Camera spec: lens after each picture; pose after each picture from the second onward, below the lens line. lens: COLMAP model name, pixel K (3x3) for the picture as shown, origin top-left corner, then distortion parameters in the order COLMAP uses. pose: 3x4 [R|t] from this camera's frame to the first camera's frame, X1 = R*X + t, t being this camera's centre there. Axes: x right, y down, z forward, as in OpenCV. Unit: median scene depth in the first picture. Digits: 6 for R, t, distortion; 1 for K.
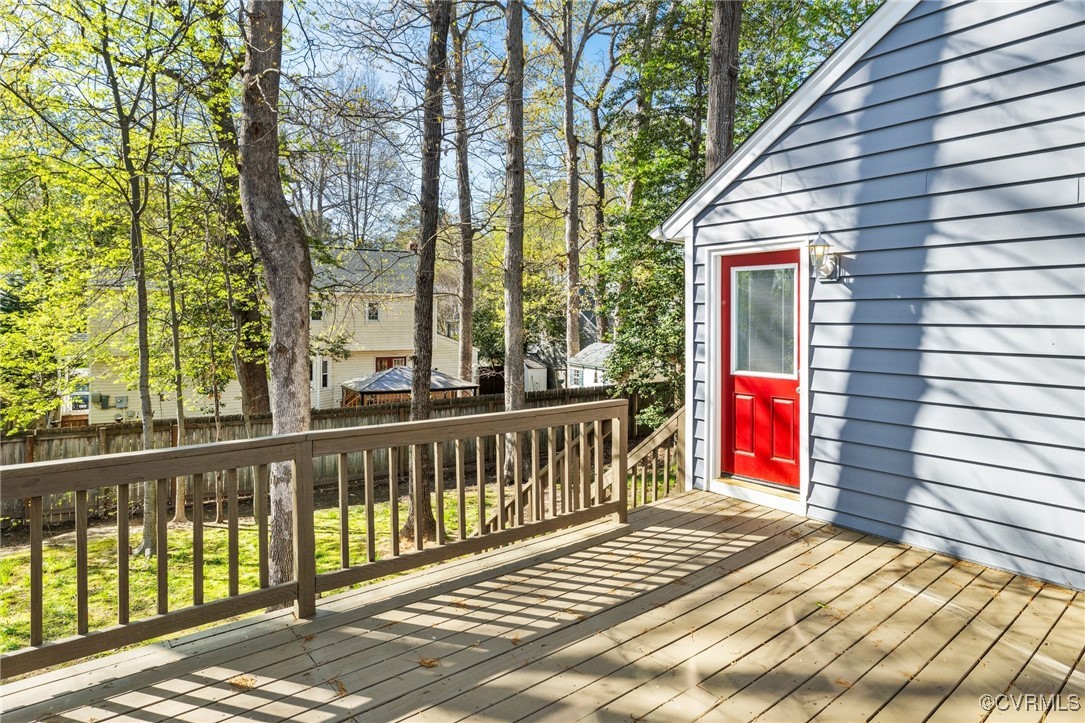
lens RADIAL K [[593.9, 0, 540.4], [0, 593.9, 380.1], [0, 0, 1]] dist [-0.000862, -0.000098]
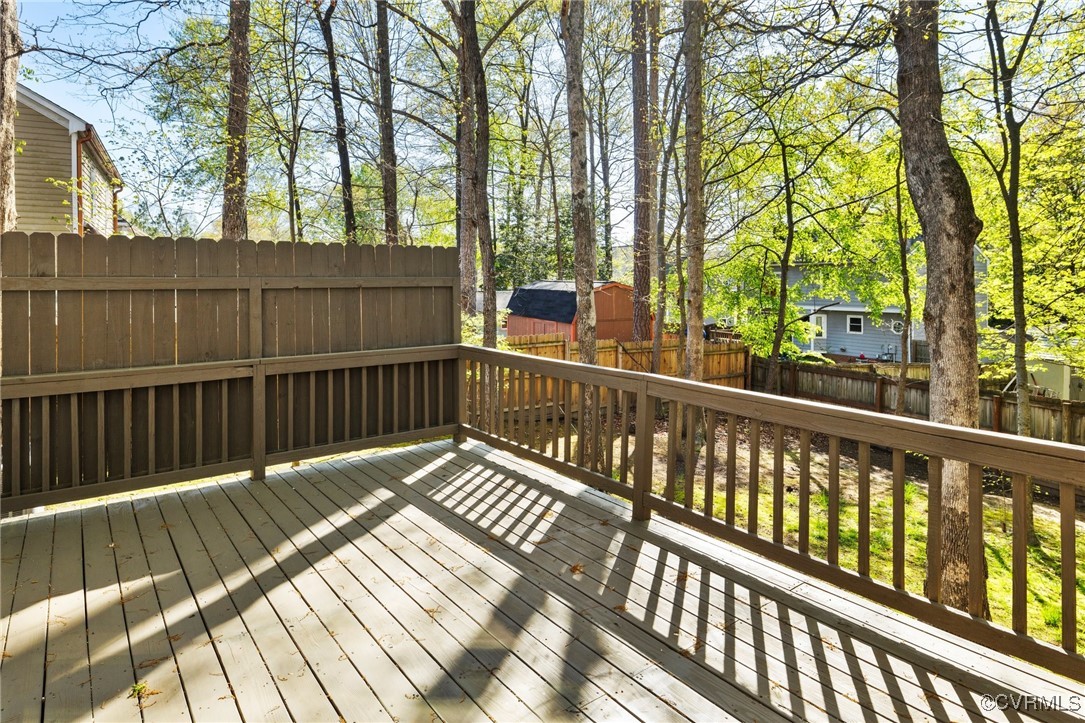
lens RADIAL K [[618.3, 0, 542.5], [0, 618.3, 361.5], [0, 0, 1]] dist [-0.001341, -0.000240]
pose [[-0.035629, 0.120093, -0.992123, 0.802480], [-0.099852, 0.987358, 0.123102, -0.067696], [0.994364, 0.103452, -0.023187, 0.732531]]
